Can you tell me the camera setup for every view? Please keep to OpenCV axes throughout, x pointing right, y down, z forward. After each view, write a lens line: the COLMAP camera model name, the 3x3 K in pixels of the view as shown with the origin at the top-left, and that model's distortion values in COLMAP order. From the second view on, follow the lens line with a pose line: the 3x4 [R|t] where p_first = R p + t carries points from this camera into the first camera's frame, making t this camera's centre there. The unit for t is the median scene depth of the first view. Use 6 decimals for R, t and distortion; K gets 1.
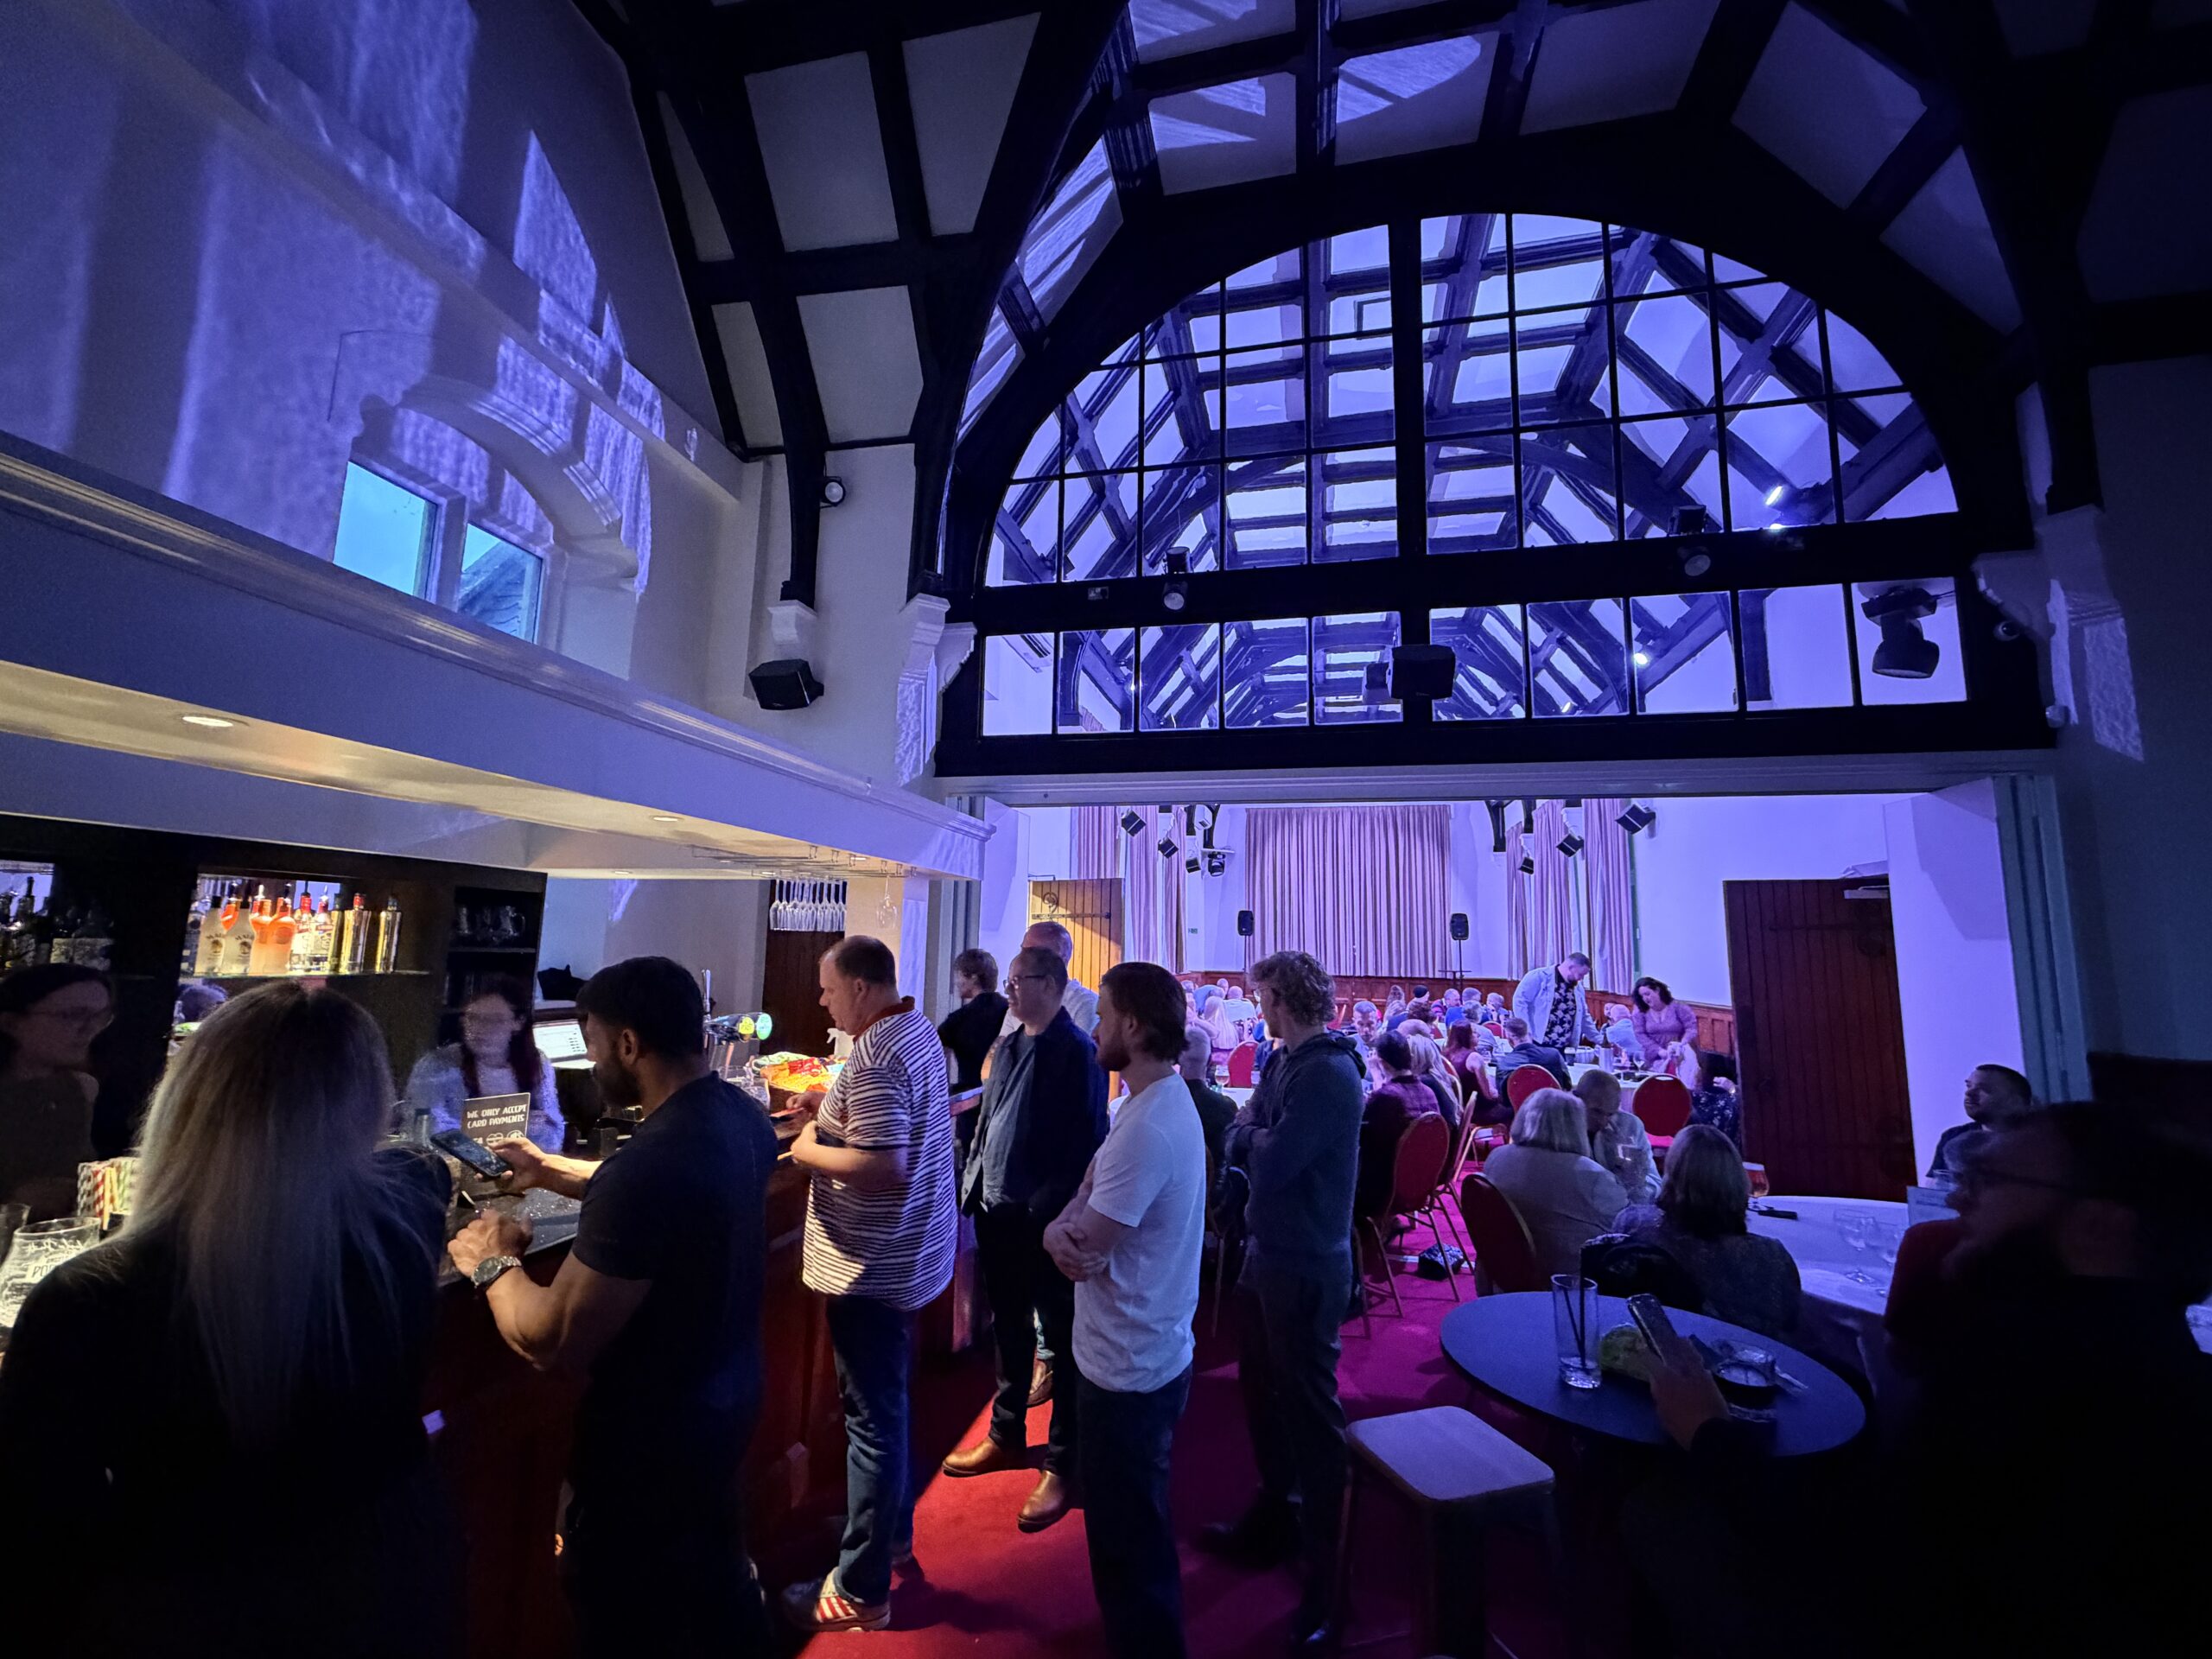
lens RADIAL K [[921.1, 0, 1100.8], [0, 921.1, 813.2], [0, 0, 1]] dist [0.024762, -0.000908]
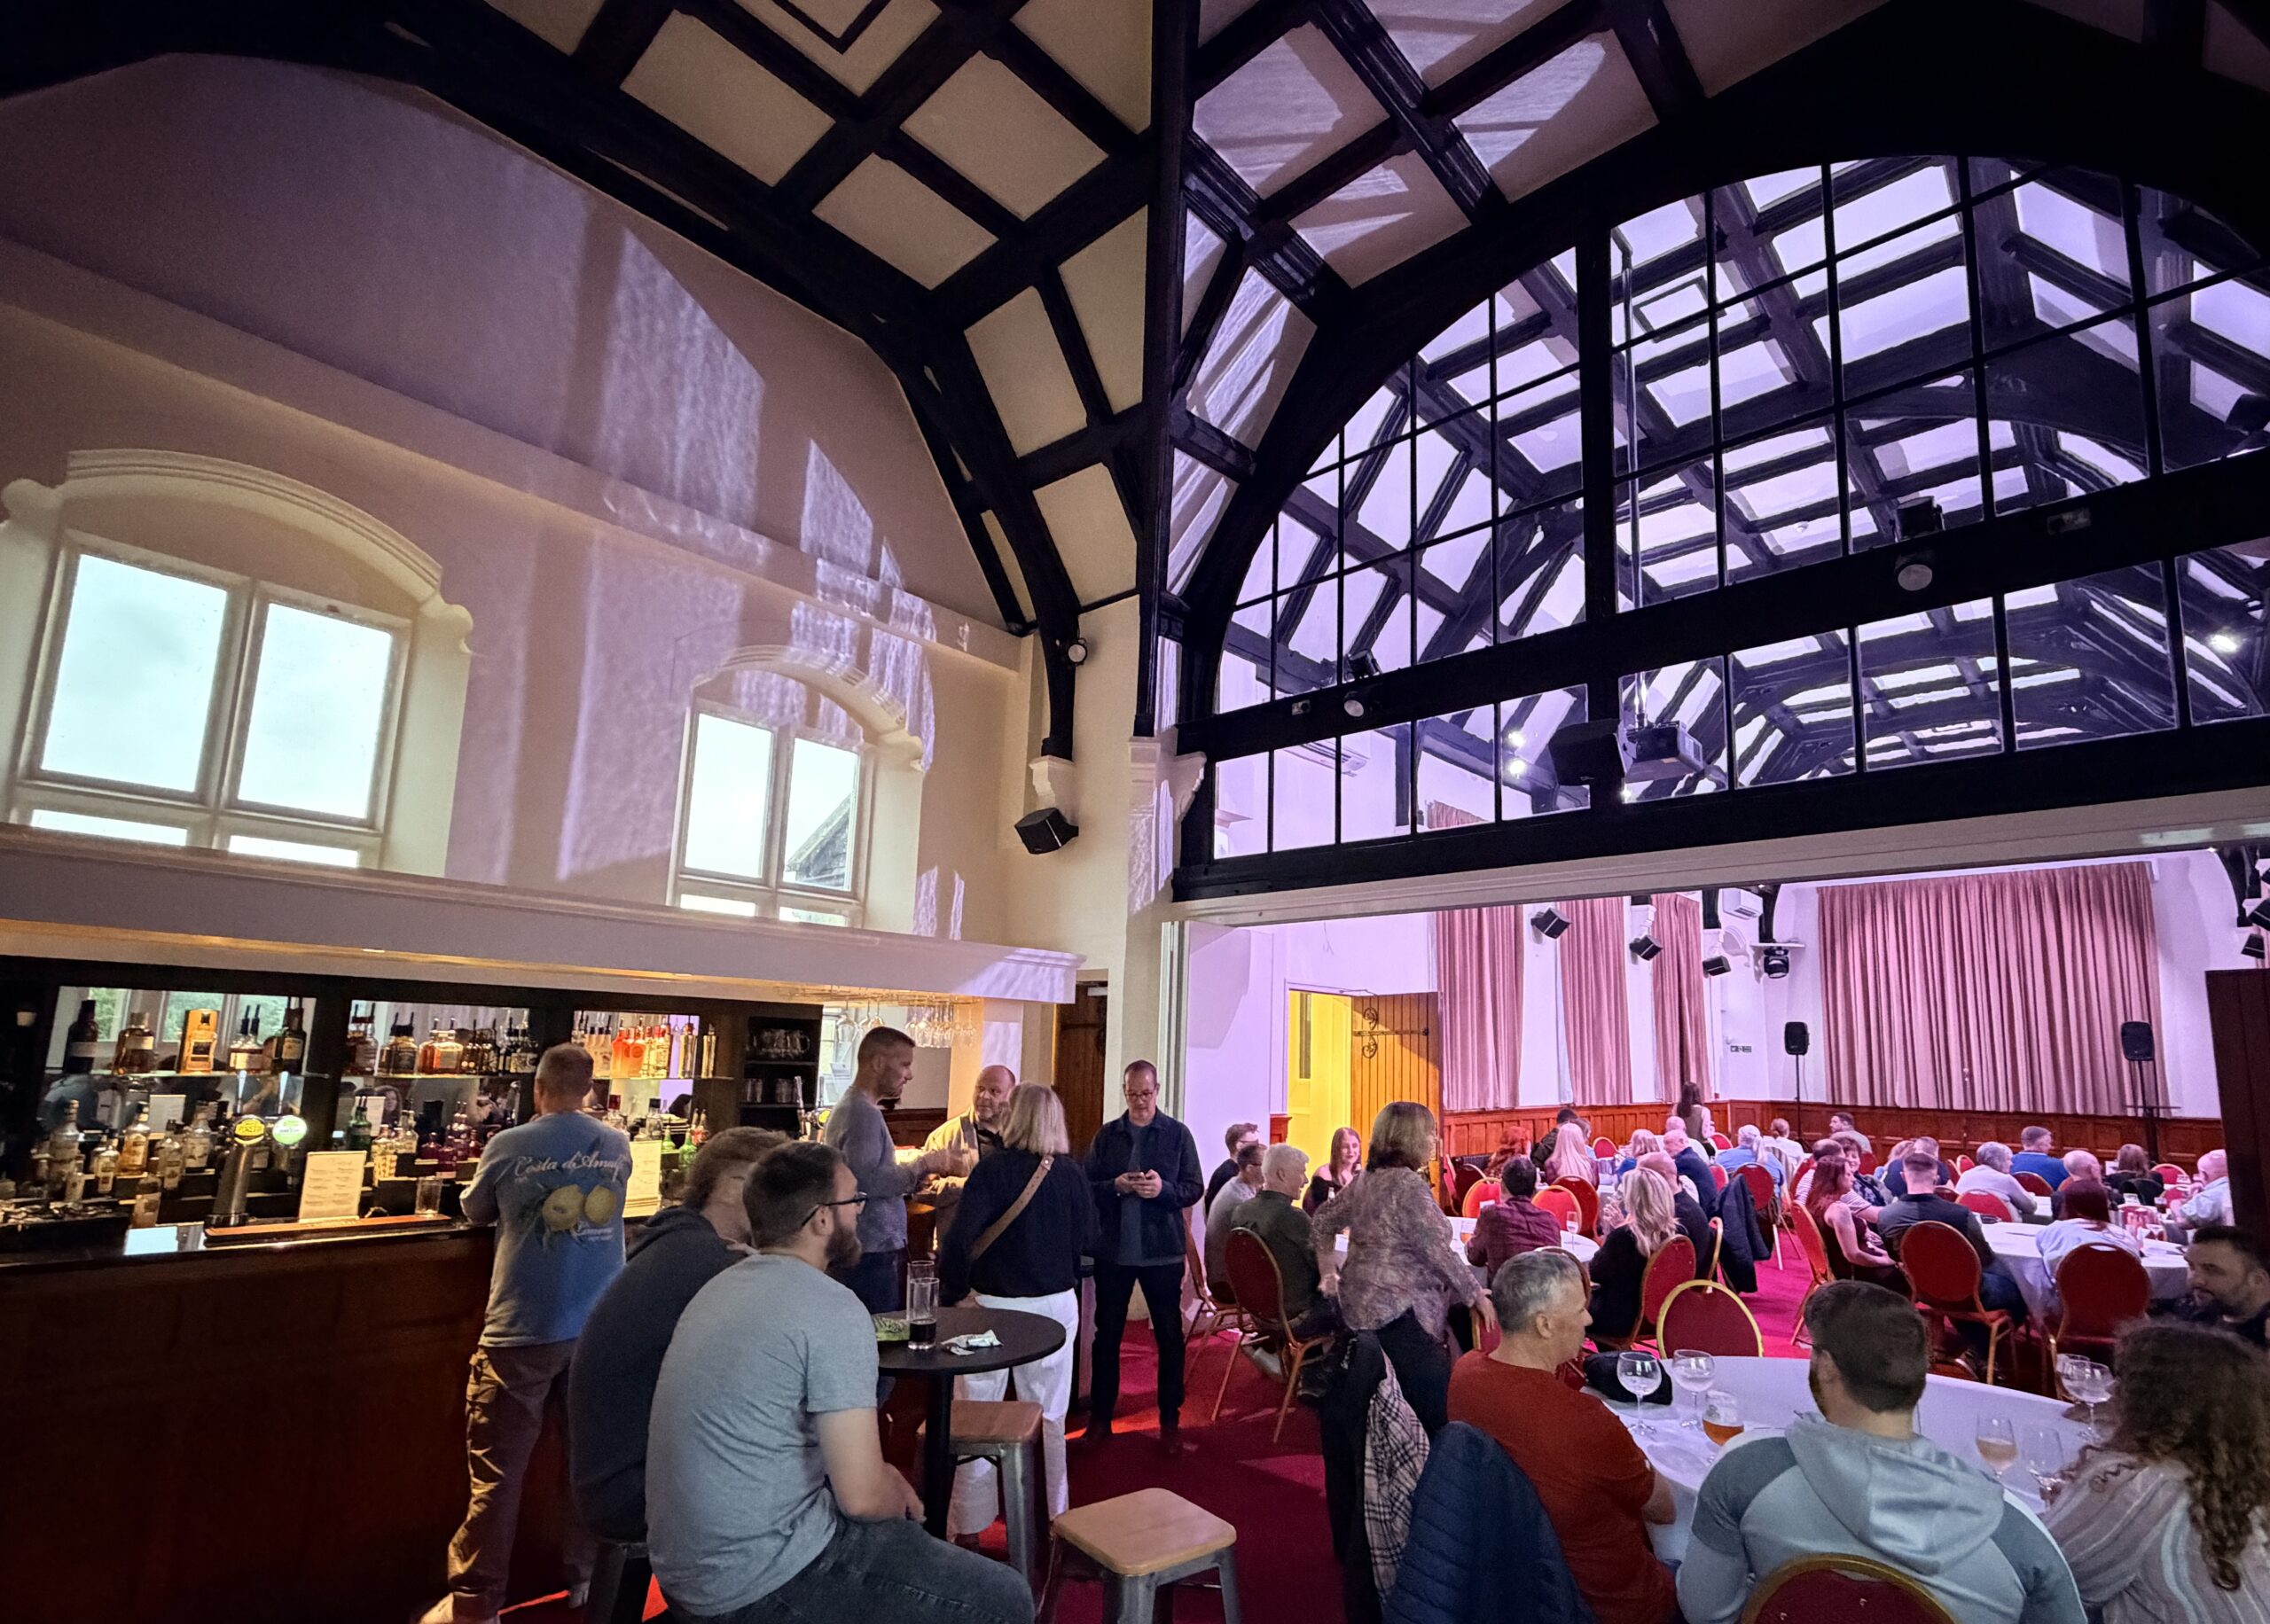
lens RADIAL K [[1080.7, 0, 1206.9], [0, 1080.7, 896.2], [0, 0, 1]] dist [0.048430, 0.000548]
pose [[0.888610, -0.066751, -0.453781, 0.439485], [0.059999, 0.997769, -0.029279, -0.008367], [0.454723, -0.001209, 0.890632, -0.092897]]
